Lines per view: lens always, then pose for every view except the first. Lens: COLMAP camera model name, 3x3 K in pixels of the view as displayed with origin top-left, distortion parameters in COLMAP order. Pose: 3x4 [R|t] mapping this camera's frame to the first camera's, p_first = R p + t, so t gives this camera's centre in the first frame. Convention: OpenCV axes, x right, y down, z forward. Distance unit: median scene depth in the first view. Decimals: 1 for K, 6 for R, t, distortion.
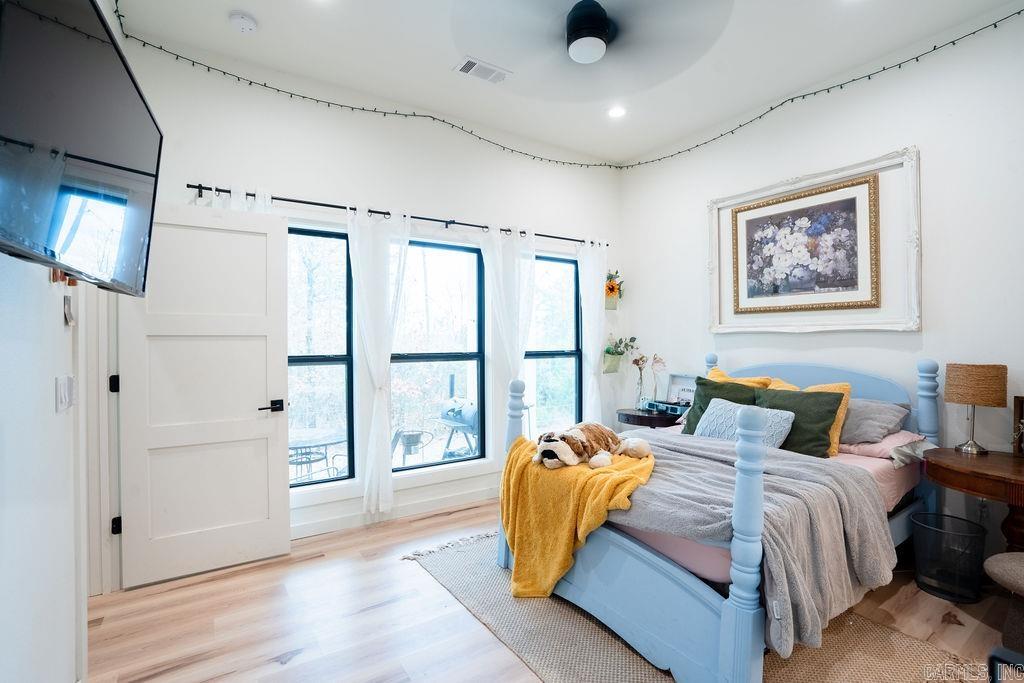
lens RADIAL K [[487.9, 0, 512.0], [0, 487.9, 341.5], [0, 0, 1]] dist [-0.004117, 0.000145]
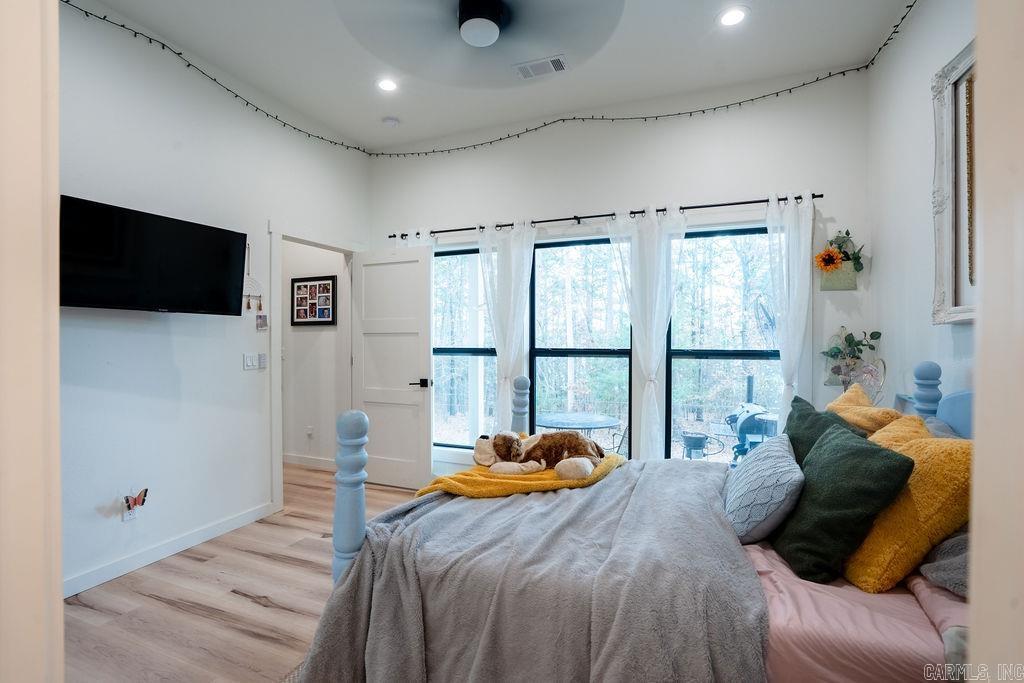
lens RADIAL K [[460.1, 0, 527.1], [0, 460.1, 344.1], [0, 0, 1]] dist [-0.010848, 0.000414]
pose [[0.589945, 0.014470, -0.807314, 0.634109], [-0.003183, 0.999873, 0.015595, -0.000650], [0.807437, -0.006630, 0.589916, 0.394011]]
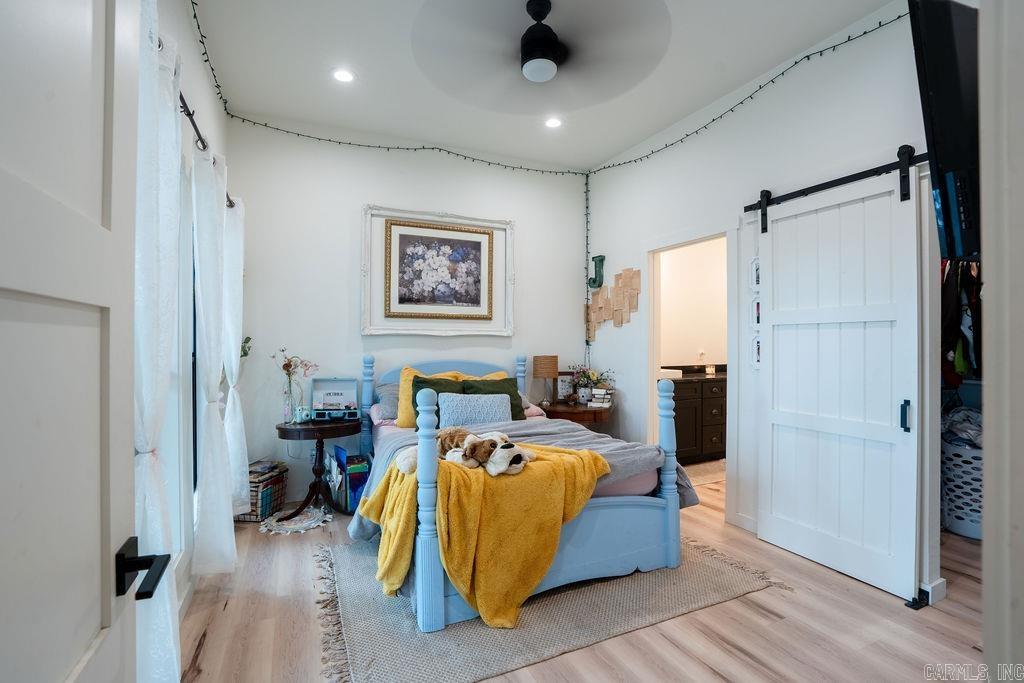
lens RADIAL K [[487.9, 0, 512.0], [0, 487.9, 341.5], [0, 0, 1]] dist [-0.004117, 0.000145]
pose [[0.172886, 0.007140, 0.984916, -0.619145], [-0.000354, 0.999974, -0.007187, 0.005594], [-0.984942, 0.000894, 0.172884, 0.599387]]
